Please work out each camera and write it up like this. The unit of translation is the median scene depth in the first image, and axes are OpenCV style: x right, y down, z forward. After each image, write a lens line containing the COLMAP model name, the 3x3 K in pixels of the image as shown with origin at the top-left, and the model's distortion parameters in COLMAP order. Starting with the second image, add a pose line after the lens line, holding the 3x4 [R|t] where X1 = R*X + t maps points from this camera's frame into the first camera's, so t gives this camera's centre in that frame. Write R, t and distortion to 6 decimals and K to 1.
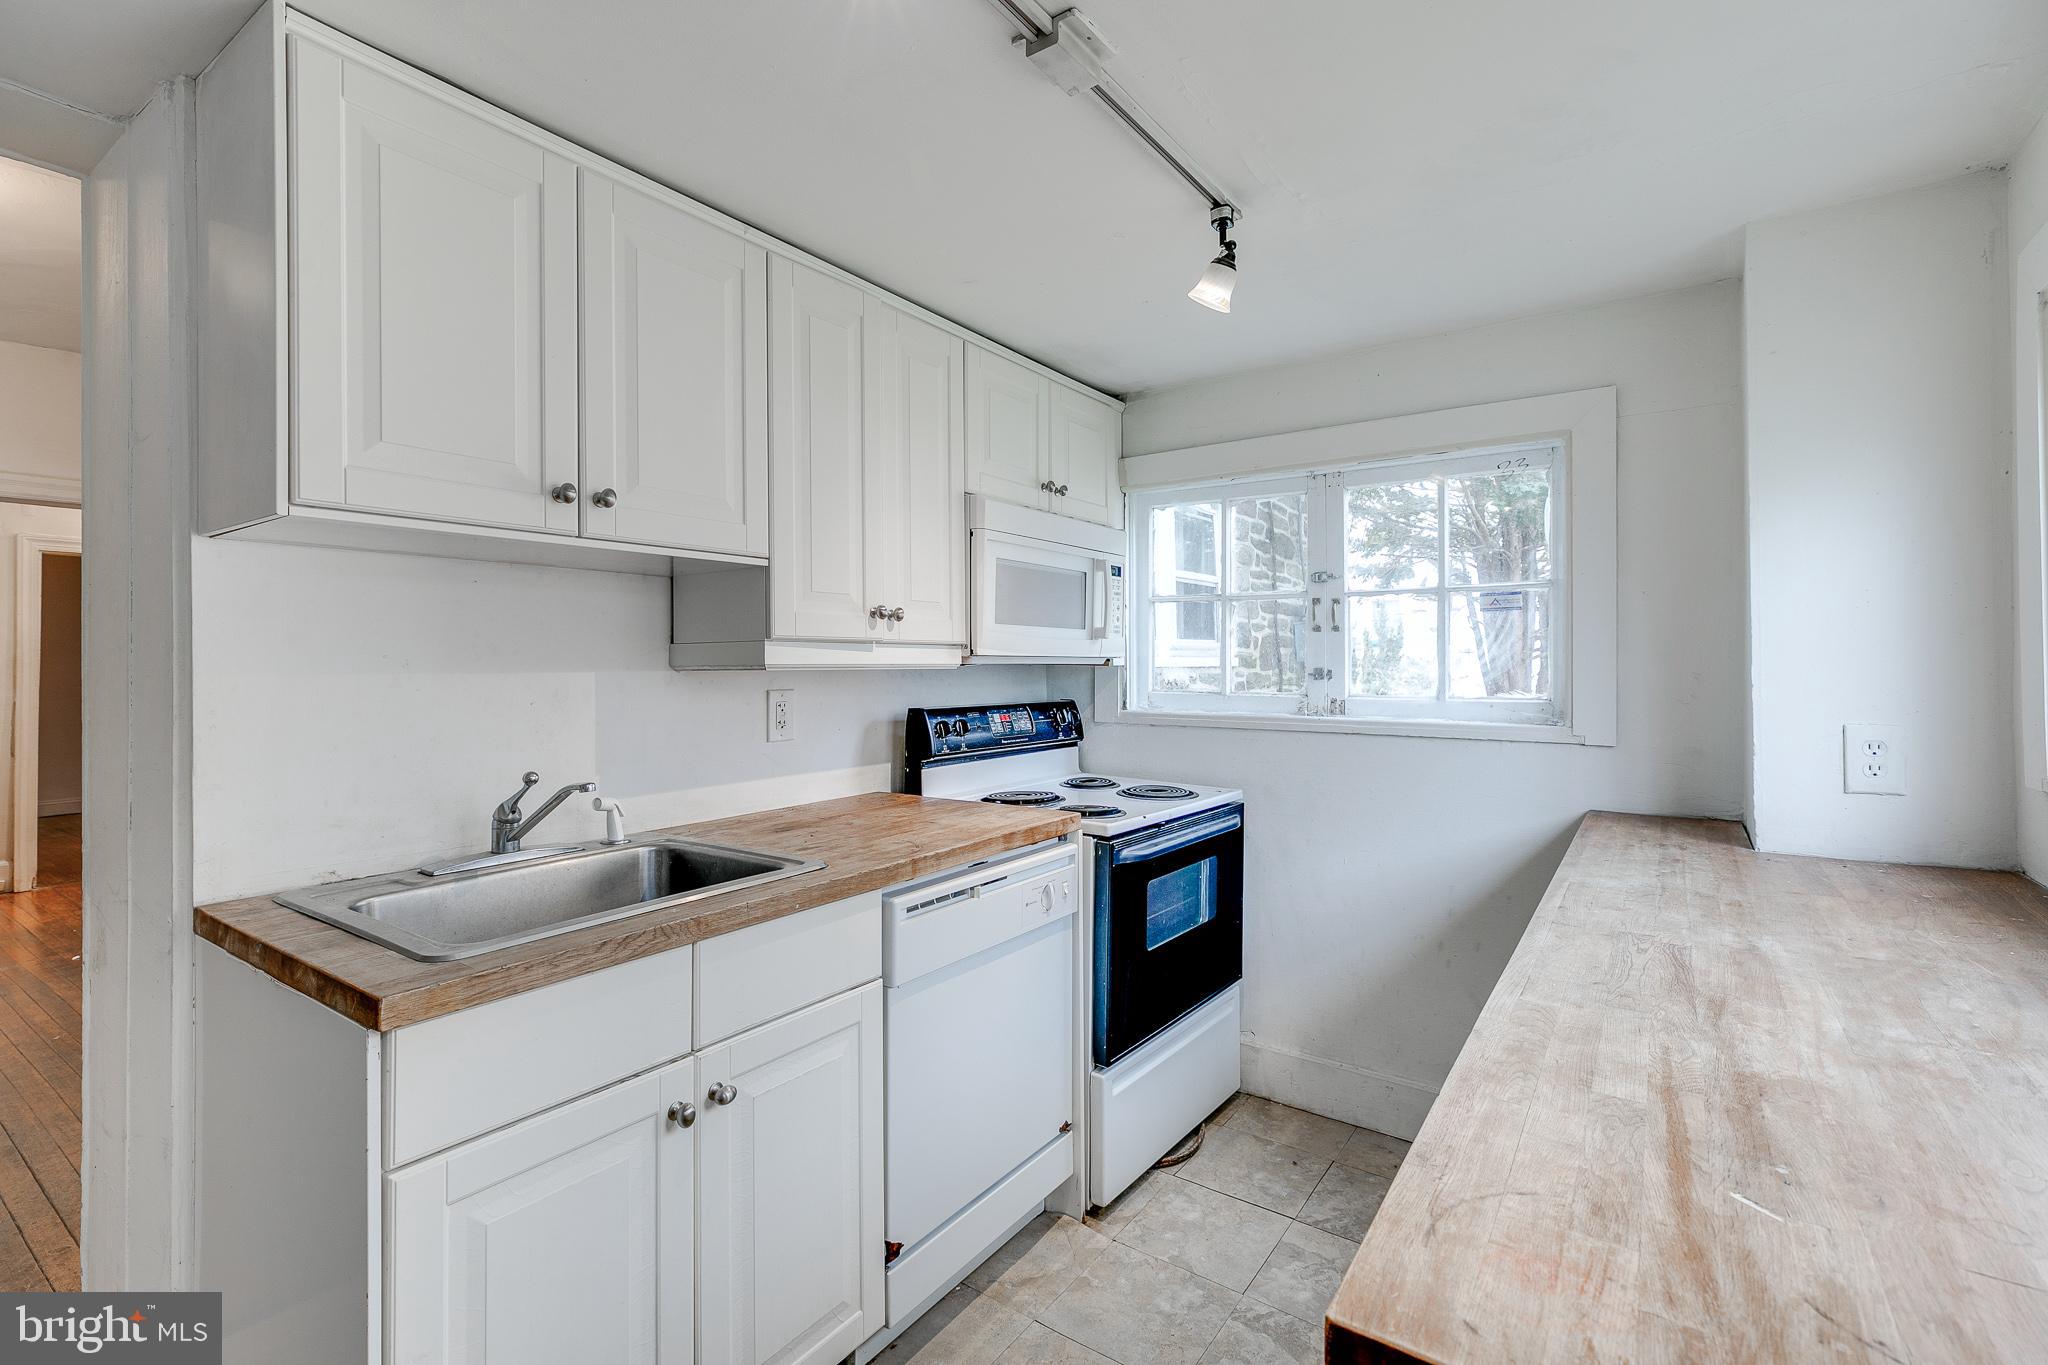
lens RADIAL K [[924.7, 0, 1023.4], [0, 924.7, 664.4], [0, 0, 1]] dist [0.008945, 0.000542]
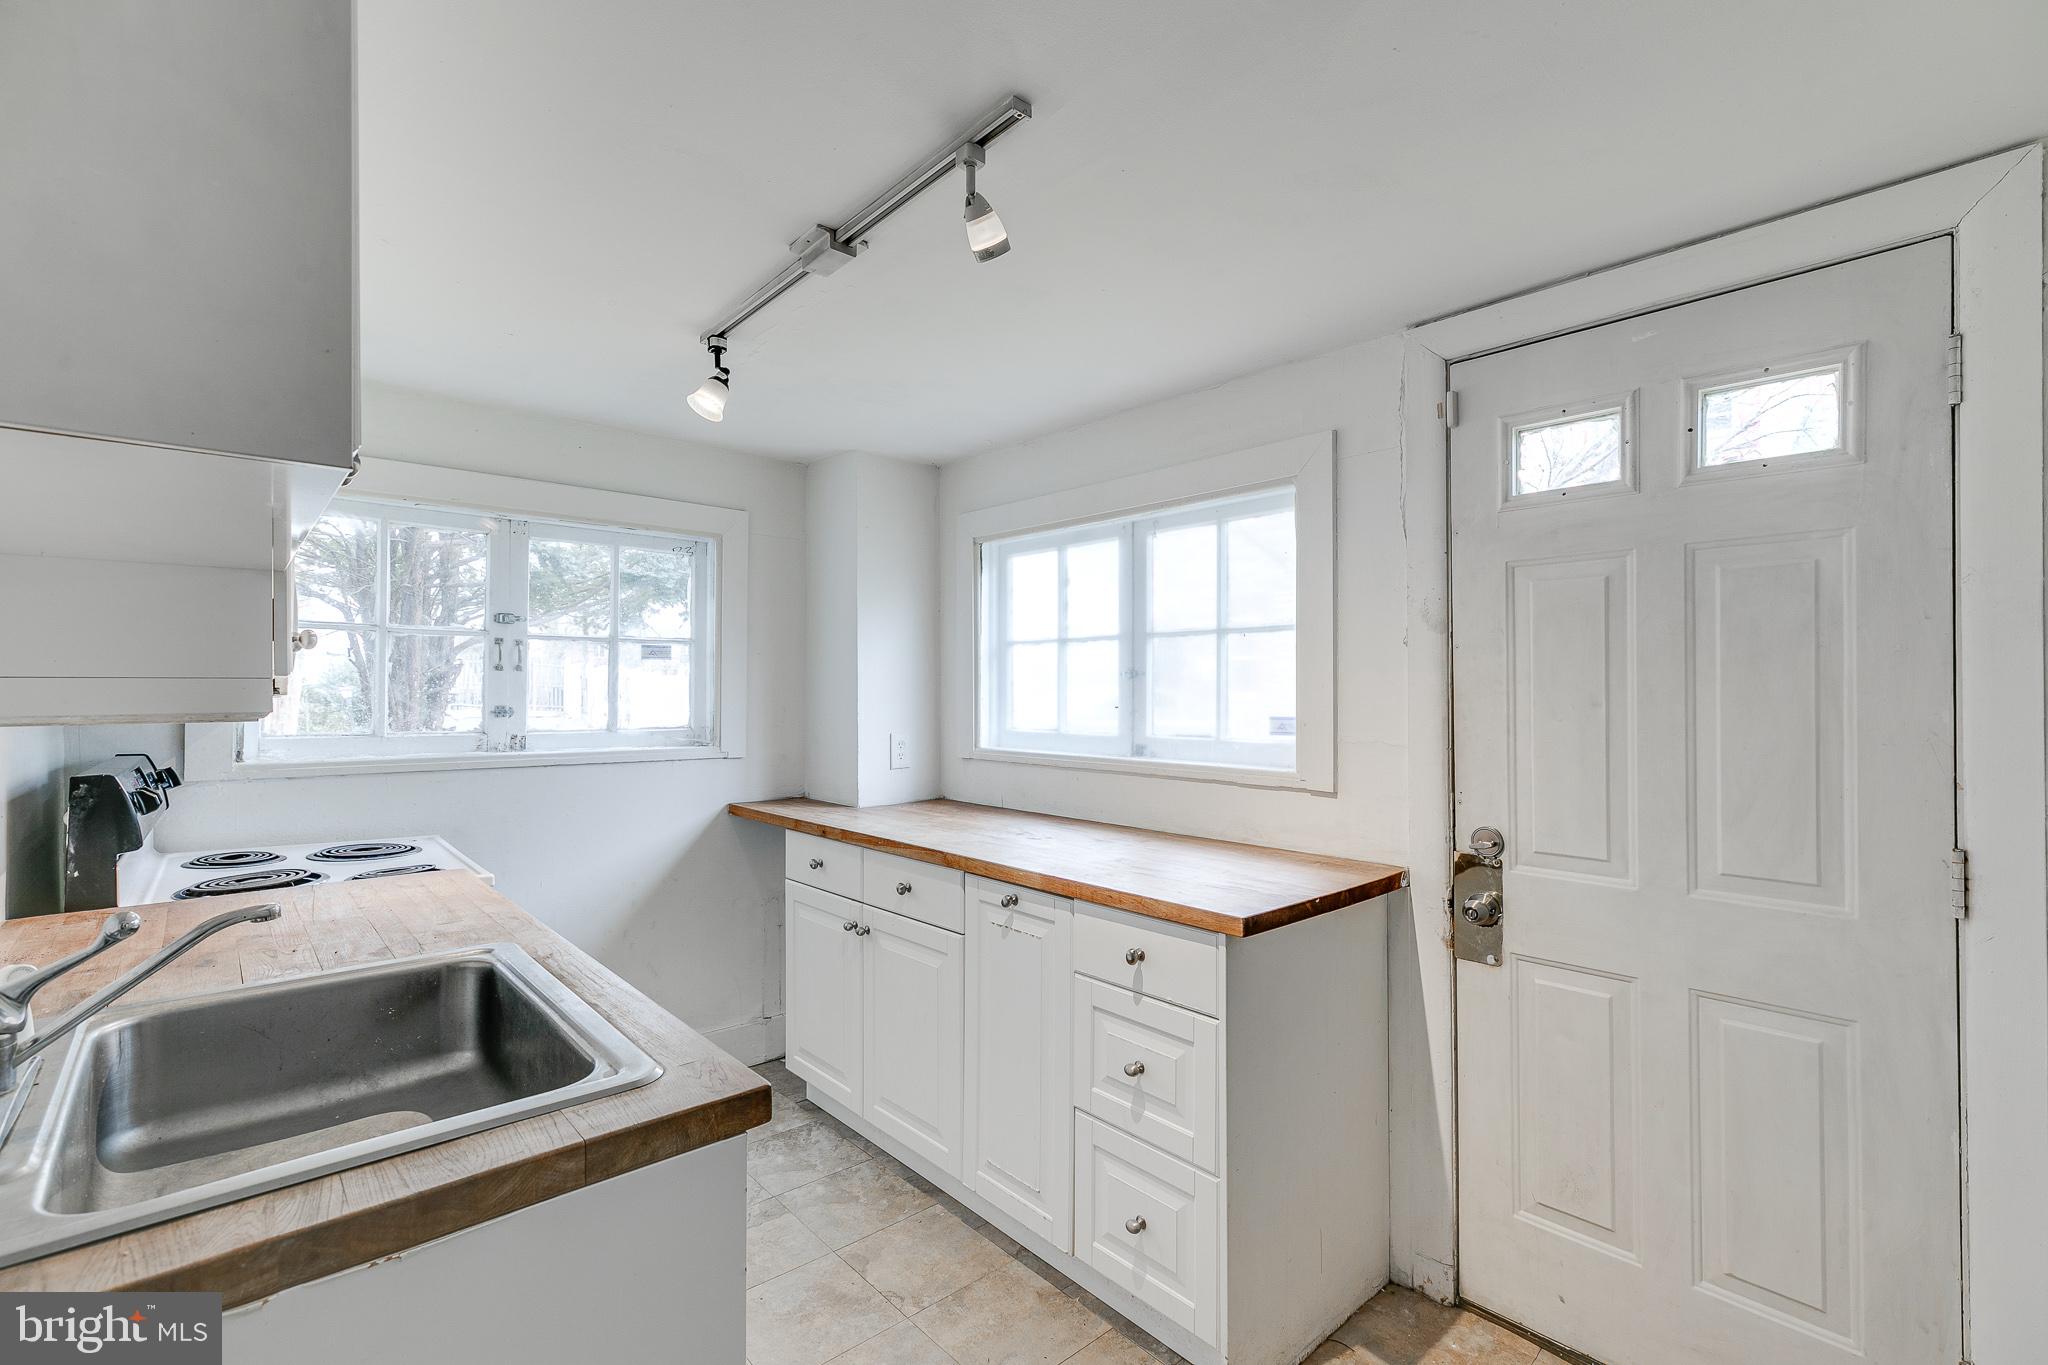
lens RADIAL K [[924.7, 0, 1025.6], [0, 924.7, 691.1], [0, 0, 1]] dist [0.008945, 0.000542]
pose [[0.236686, 0.006499, 0.971565, -0.556058], [0.001336, 0.999975, -0.007015, -0.004559], [-0.971585, 0.002958, 0.236671, 0.187669]]
